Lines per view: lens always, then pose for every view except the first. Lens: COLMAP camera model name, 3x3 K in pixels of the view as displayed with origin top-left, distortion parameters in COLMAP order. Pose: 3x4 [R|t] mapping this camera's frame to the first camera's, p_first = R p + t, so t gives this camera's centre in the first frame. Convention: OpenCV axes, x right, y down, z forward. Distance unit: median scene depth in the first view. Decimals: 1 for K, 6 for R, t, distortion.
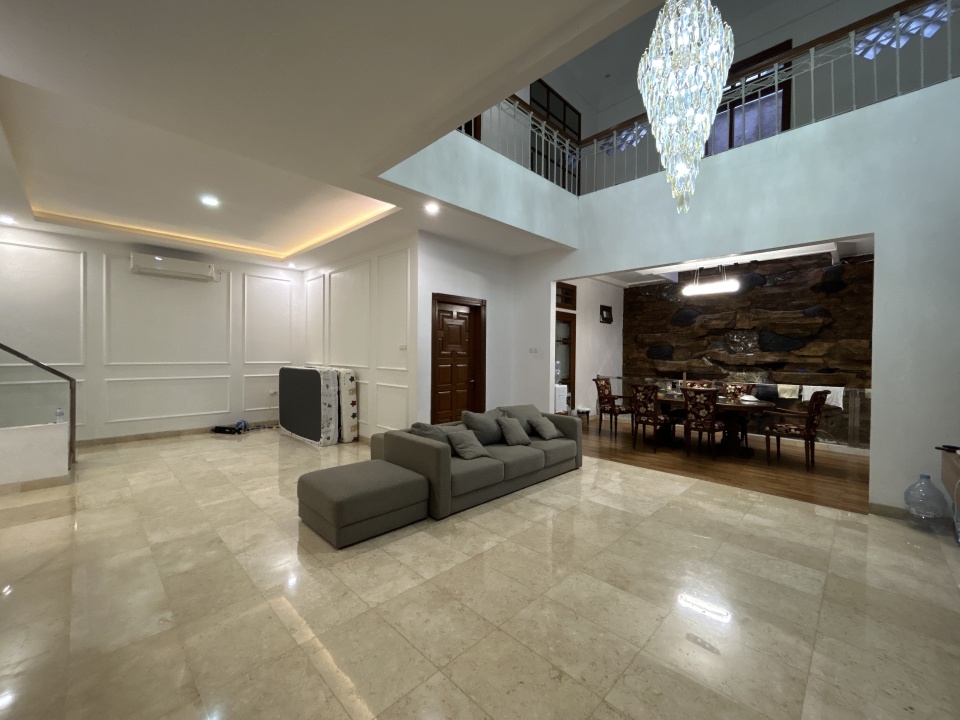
lens RADIAL K [[390.7, 0, 477.5], [0, 390.7, 358.3], [0, 0, 1]] dist [-0.003518, 0.001561]
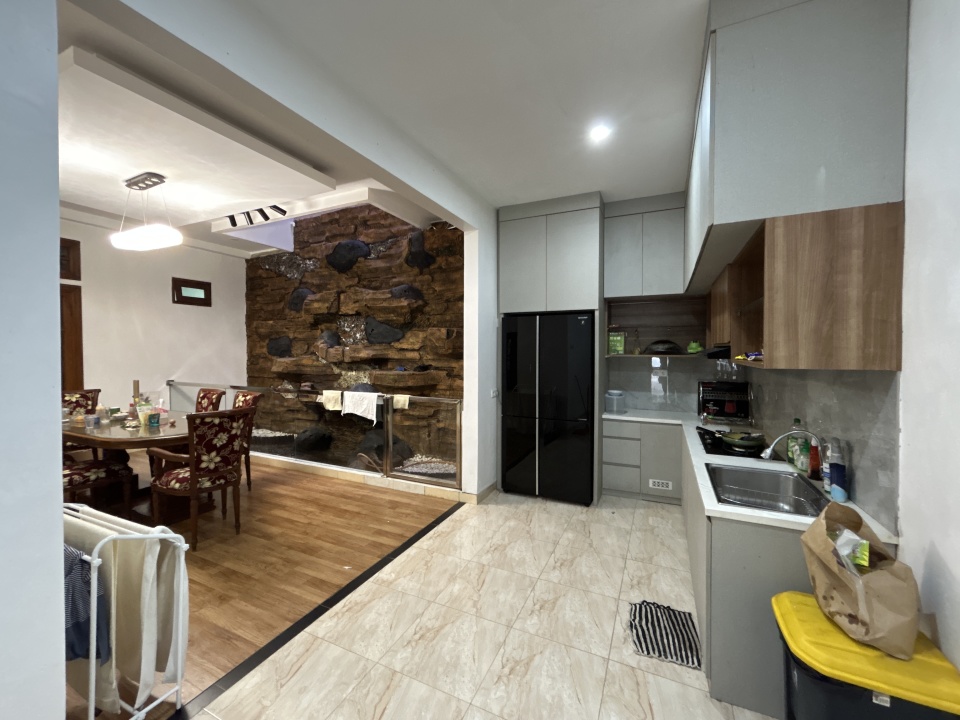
lens RADIAL K [[390.7, 0, 480.8], [0, 390.7, 359.6], [0, 0, 1]] dist [-0.003518, 0.001561]
pose [[0.941006, -0.020823, 0.337749, 0.727061], [0.014900, 0.999687, 0.020120, 0.001118], [-0.338062, -0.013901, 0.941021, 0.220057]]
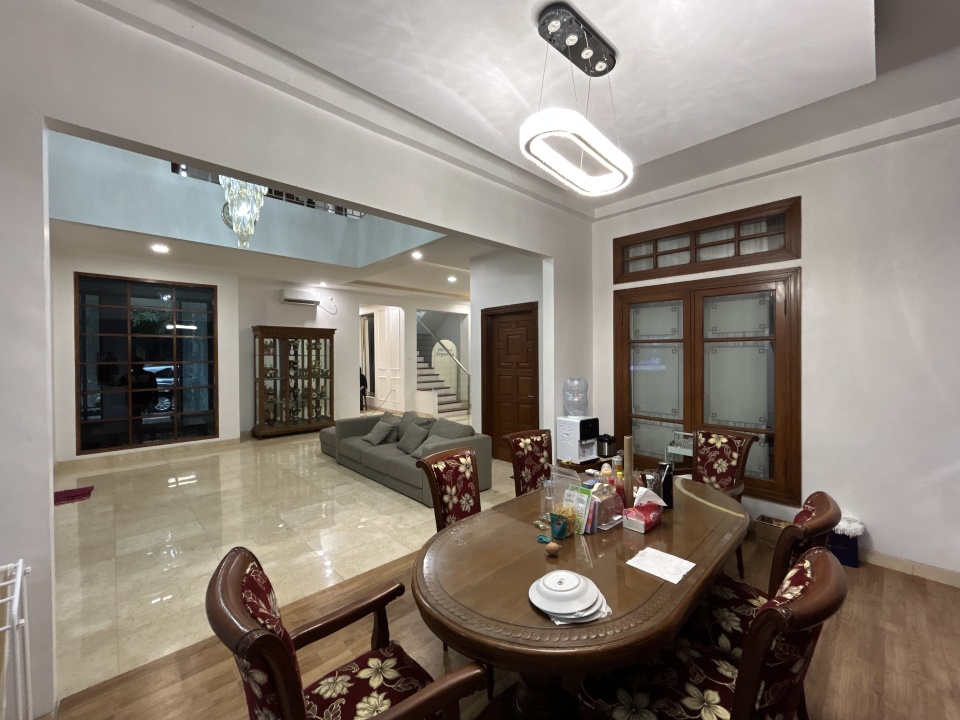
lens RADIAL K [[390.7, 0, 479.6], [0, 390.7, 359.2], [0, 0, 1]] dist [-0.003518, 0.001561]
pose [[-0.031235, 0.000970, -0.999512, 0.744748], [-0.002784, 0.999996, 0.001058, -0.022406], [0.999508, 0.002816, -0.031232, 0.779090]]
